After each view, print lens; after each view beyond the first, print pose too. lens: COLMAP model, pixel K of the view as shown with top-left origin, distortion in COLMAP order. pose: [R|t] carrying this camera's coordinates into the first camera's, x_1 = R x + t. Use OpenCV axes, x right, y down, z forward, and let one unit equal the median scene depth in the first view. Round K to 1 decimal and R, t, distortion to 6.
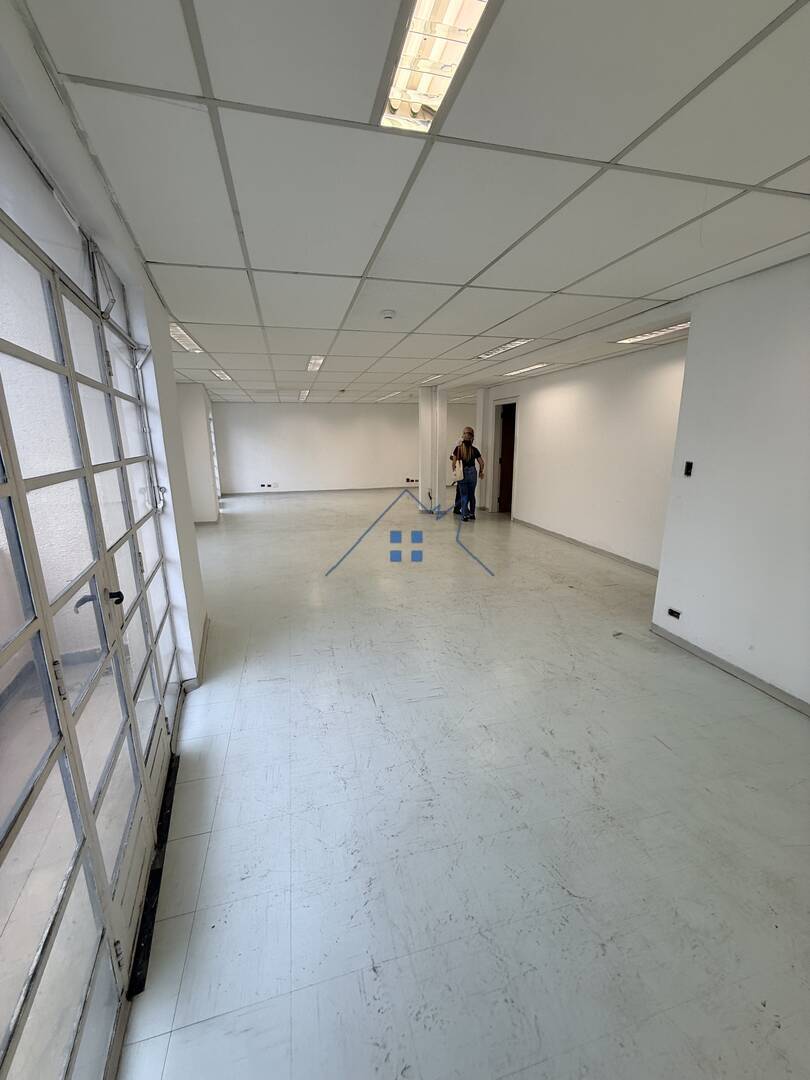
lens RADIAL K [[431.9, 0, 404.1], [0, 431.9, 539.2], [0, 0, 1]] dist [-0.001388, 0.000364]
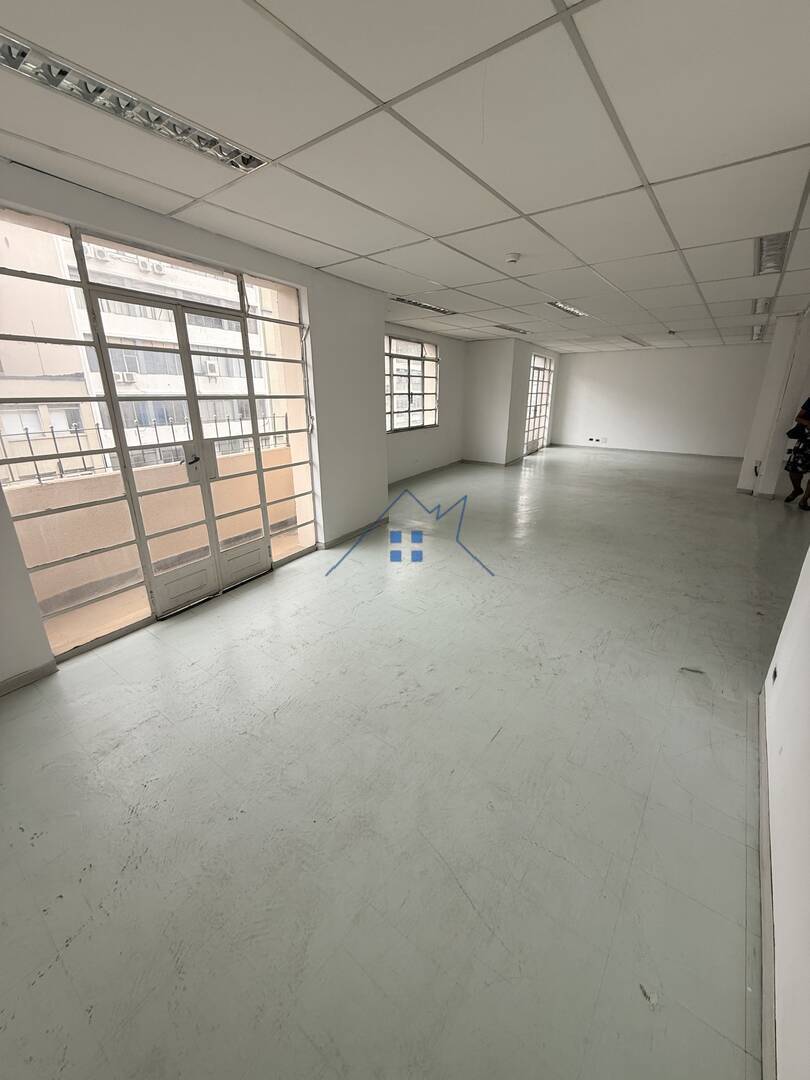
lens RADIAL K [[431.9, 0, 412.1], [0, 431.9, 542.3], [0, 0, 1]] dist [-0.001388, 0.000364]
pose [[0.617859, 0.268563, -0.739002, 0.302769], [-0.188699, 0.963040, 0.192215, -0.015151], [0.763310, 0.020687, 0.645701, 0.079967]]
